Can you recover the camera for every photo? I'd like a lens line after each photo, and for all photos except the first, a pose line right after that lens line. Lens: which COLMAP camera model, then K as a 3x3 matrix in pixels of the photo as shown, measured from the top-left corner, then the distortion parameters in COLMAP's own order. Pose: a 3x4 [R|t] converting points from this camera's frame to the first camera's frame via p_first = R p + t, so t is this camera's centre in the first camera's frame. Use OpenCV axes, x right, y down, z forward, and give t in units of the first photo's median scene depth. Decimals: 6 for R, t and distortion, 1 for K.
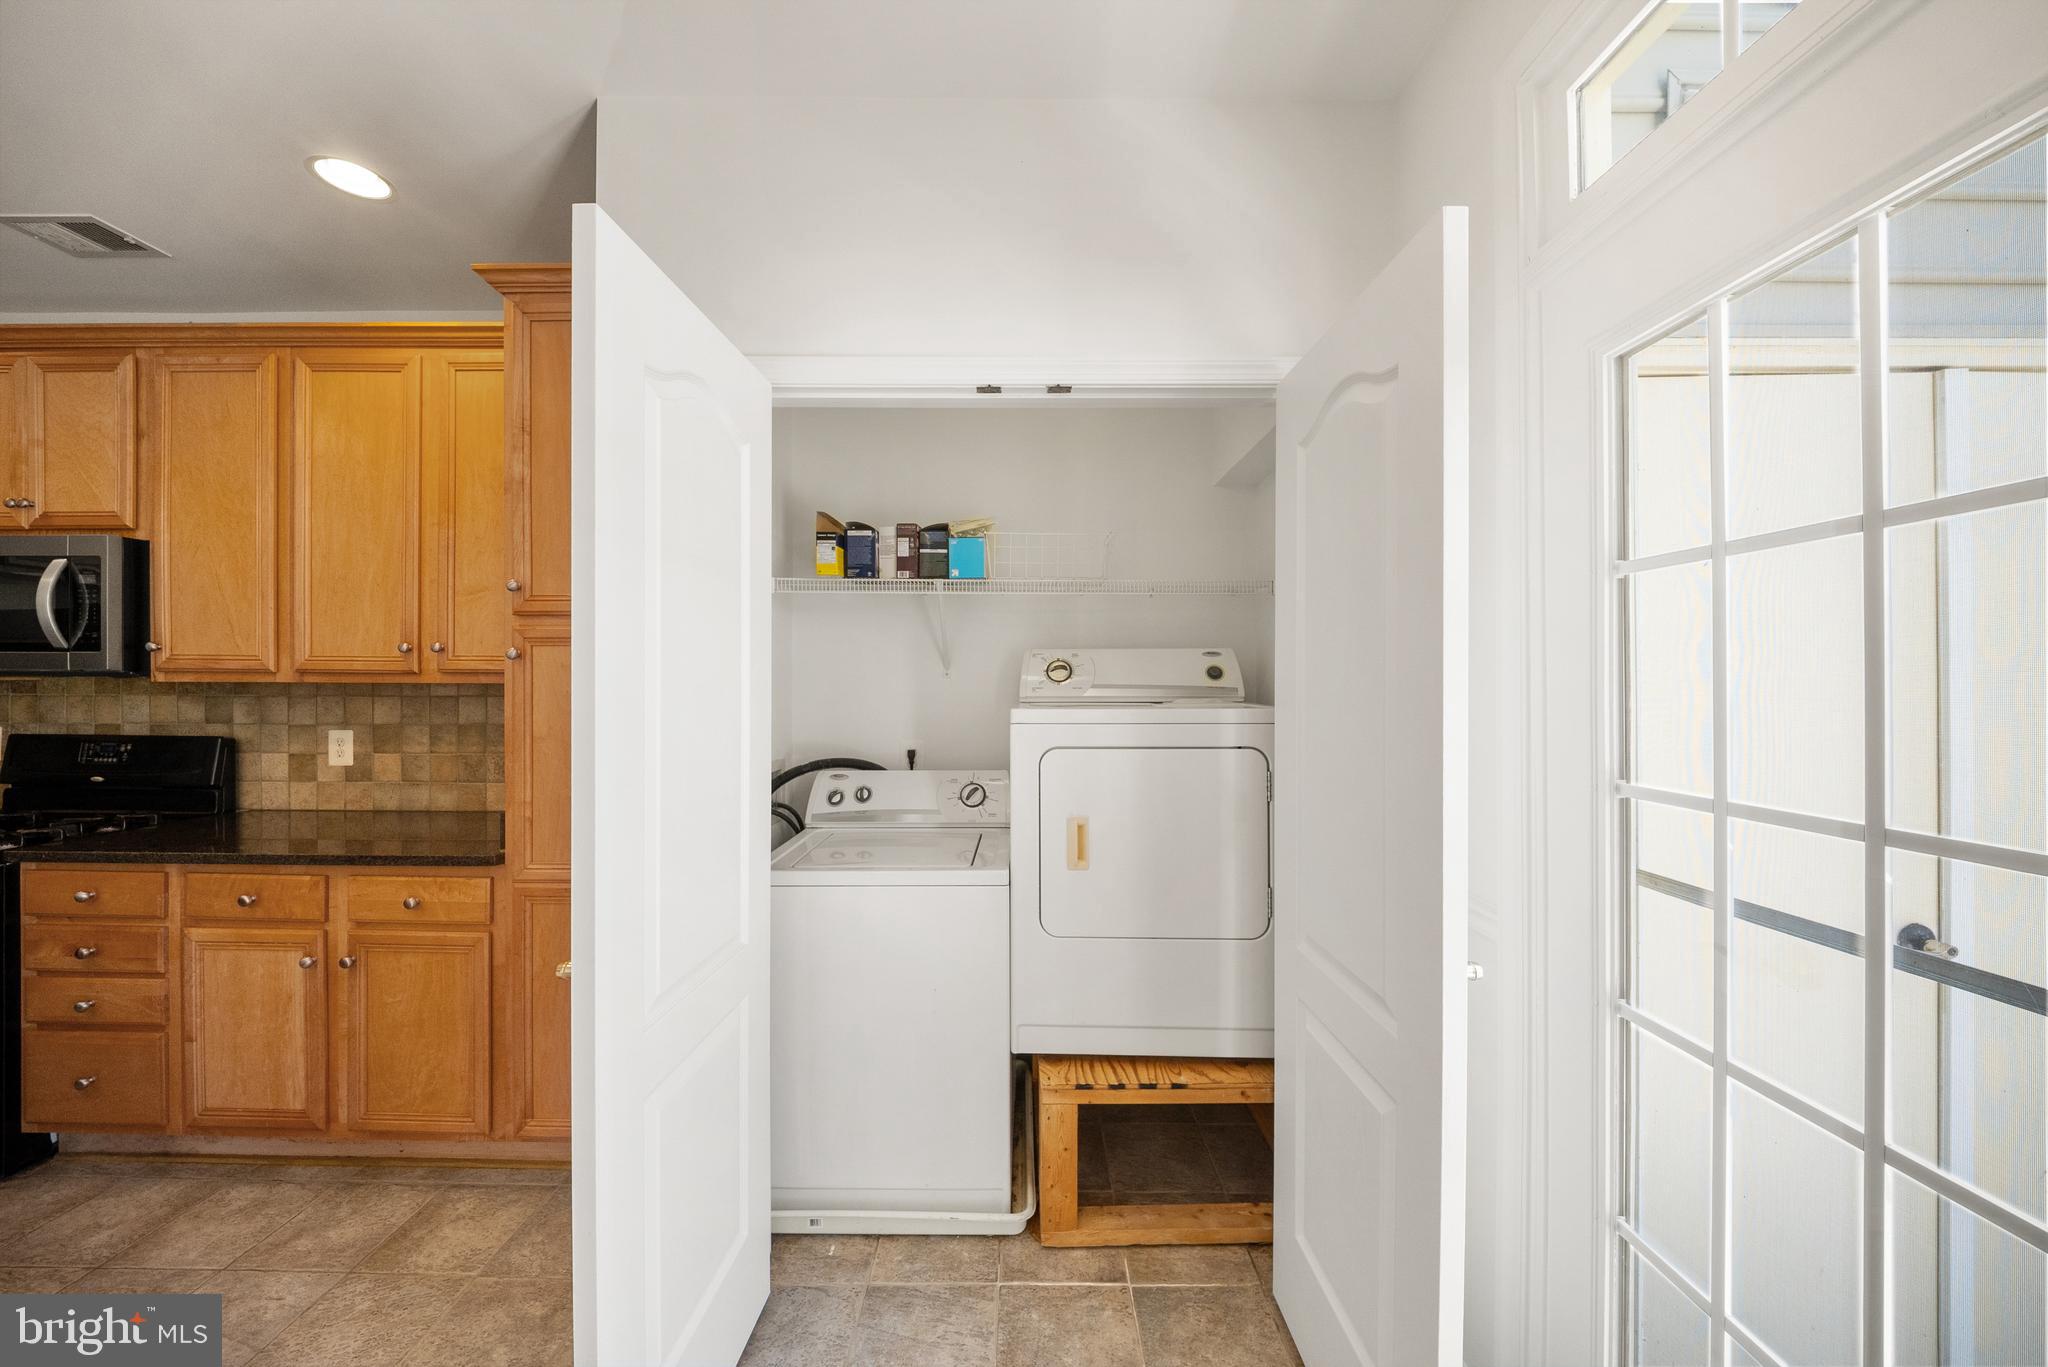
lens RADIAL K [[724.2, 0, 1020.0], [0, 724.2, 681.2], [0, 0, 1]] dist [0.008242, -0.006838]
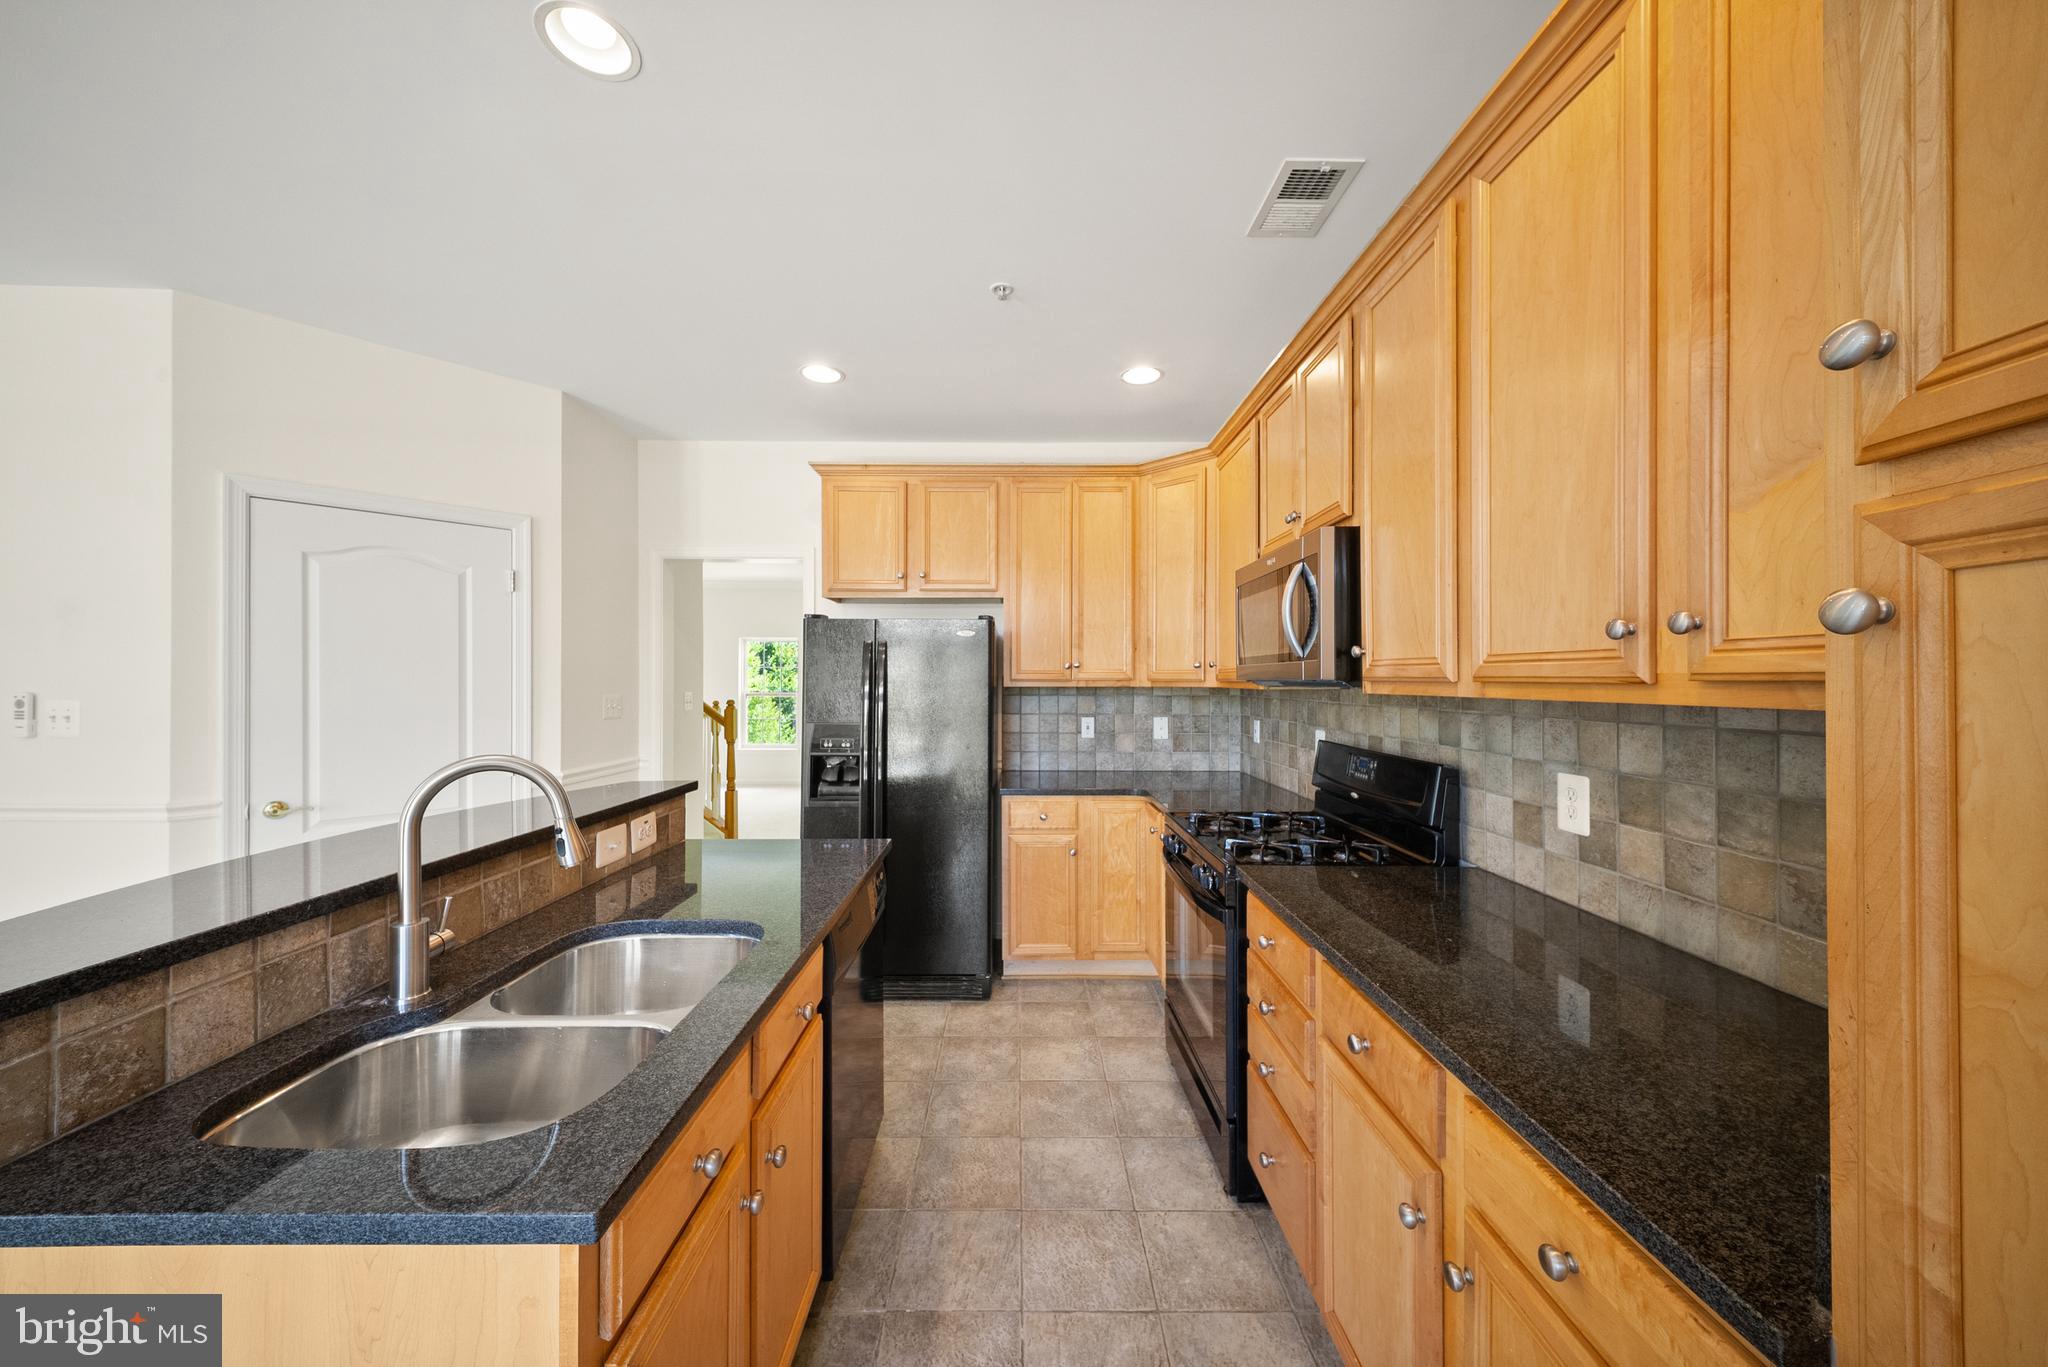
lens RADIAL K [[713.9, 0, 1017.1], [0, 713.9, 681.0], [0, 0, 1]] dist [0.005568, -0.000317]
pose [[0.008833, -0.003859, -0.999954, -0.349797], [-0.001873, 0.999991, -0.003875, -0.009100], [0.999959, 0.001907, 0.008826, 0.549400]]
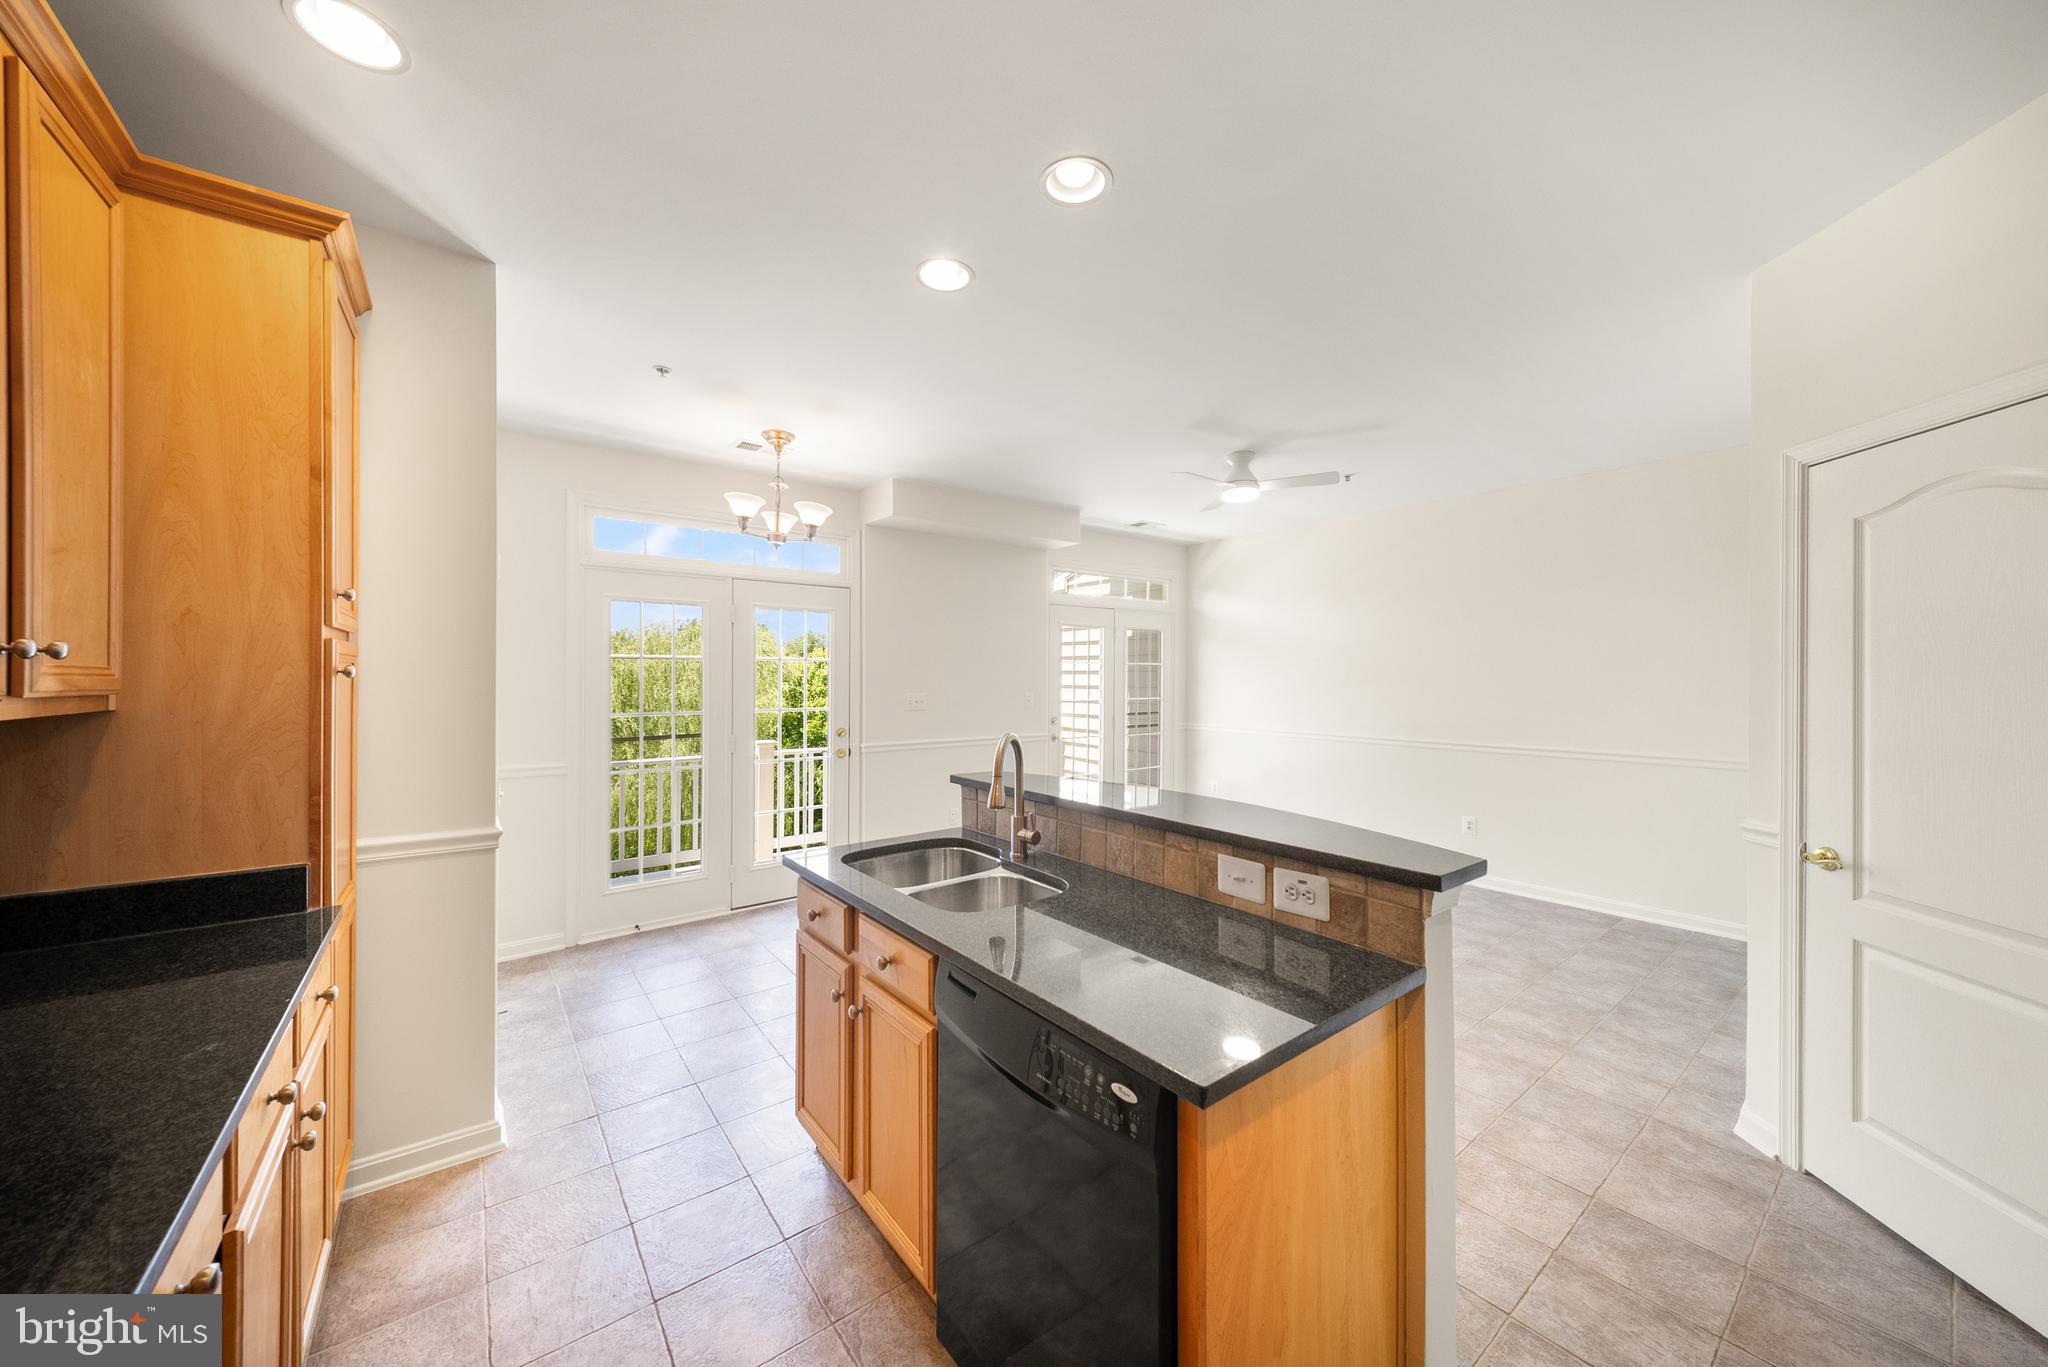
lens RADIAL K [[719.8, 0, 1020.7], [0, 719.8, 681.0], [0, 0, 1]] dist [0.016529, -0.007103]
pose [[-0.616010, -0.008482, 0.787693, -1.489962], [-0.004320, 0.999963, 0.007389, -0.028663], [-0.787727, 0.001149, -0.616024, 0.708519]]
